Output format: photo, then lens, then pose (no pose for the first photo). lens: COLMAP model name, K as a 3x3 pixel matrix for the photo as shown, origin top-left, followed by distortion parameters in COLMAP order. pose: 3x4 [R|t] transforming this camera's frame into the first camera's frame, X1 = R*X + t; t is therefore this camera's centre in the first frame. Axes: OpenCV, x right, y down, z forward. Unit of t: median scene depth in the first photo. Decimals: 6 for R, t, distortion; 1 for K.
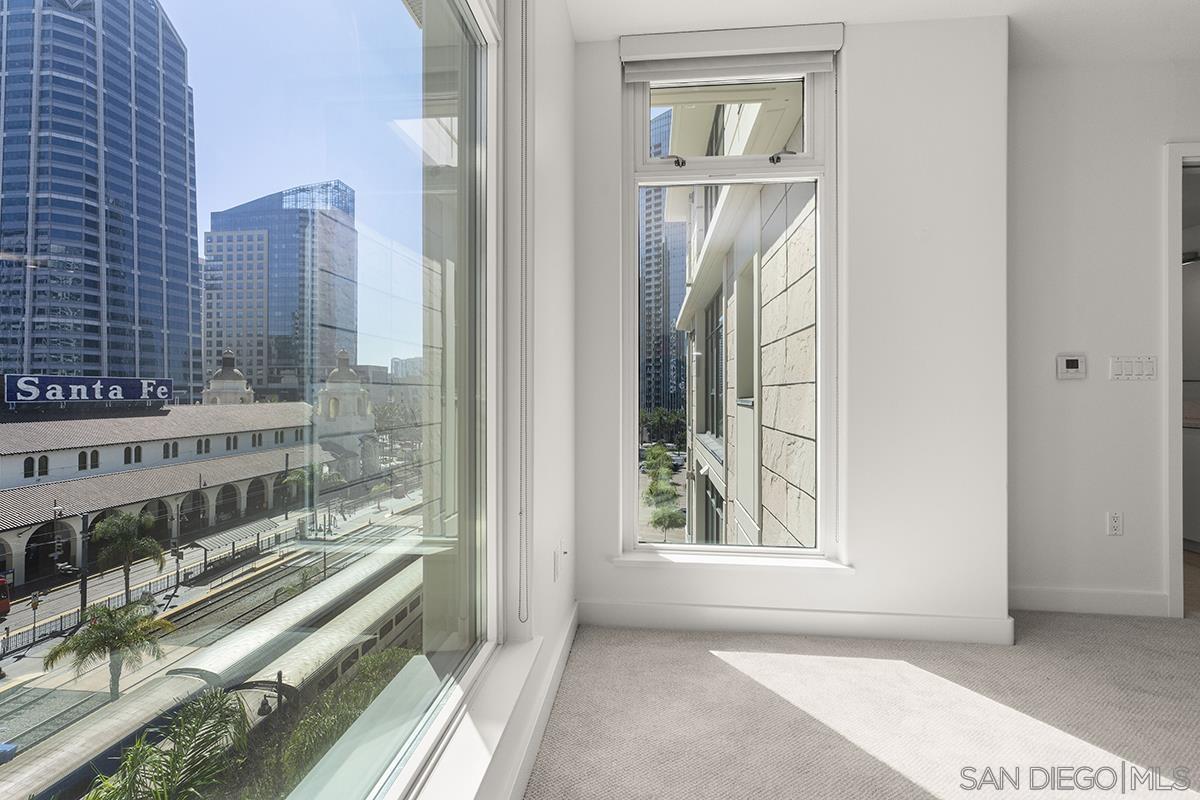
lens RADIAL K [[544.5, 0, 601.4], [0, 544.5, 375.6], [0, 0, 1]] dist [0.001101, 0.000422]
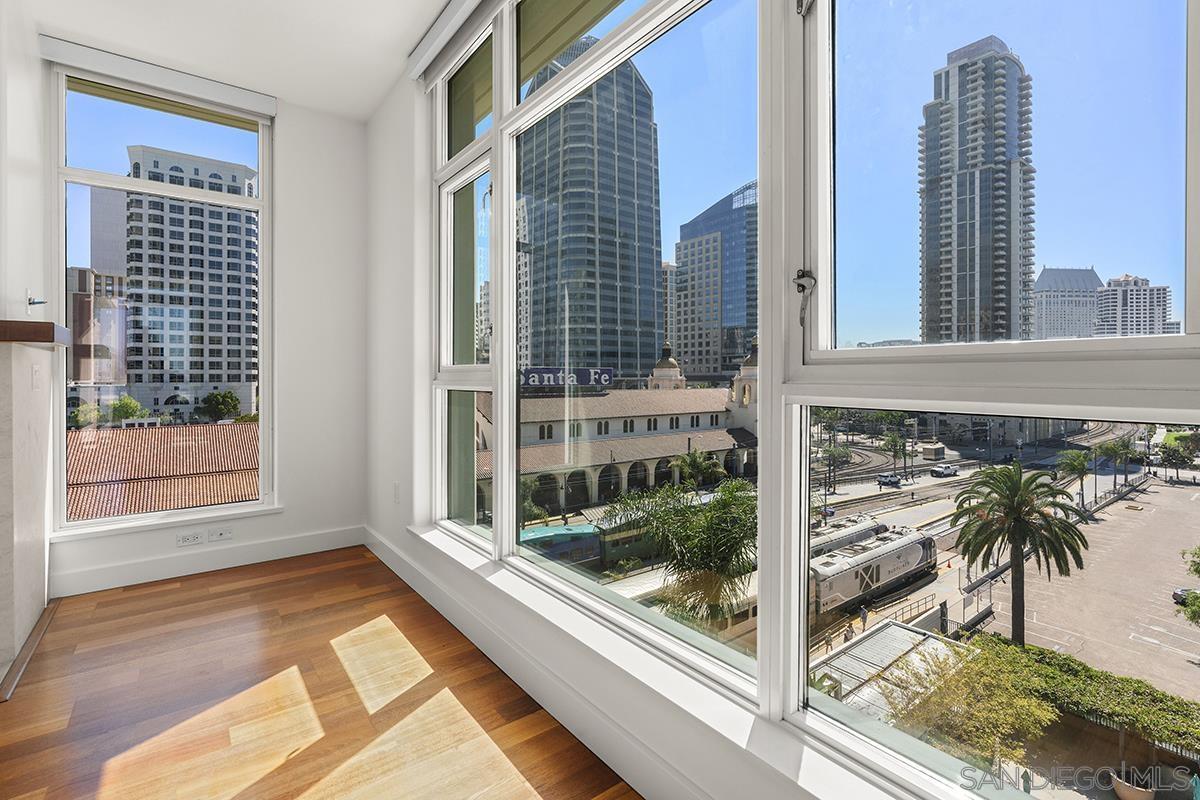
lens RADIAL K [[544.5, 0, 601.4], [0, 544.5, 375.6], [0, 0, 1]] dist [0.001101, 0.000422]
pose [[0.688246, 0.000498, -0.725477, 0.043578], [0.019352, 0.999631, 0.019045, -0.000509], [0.725219, -0.027147, 0.687983, 0.099339]]
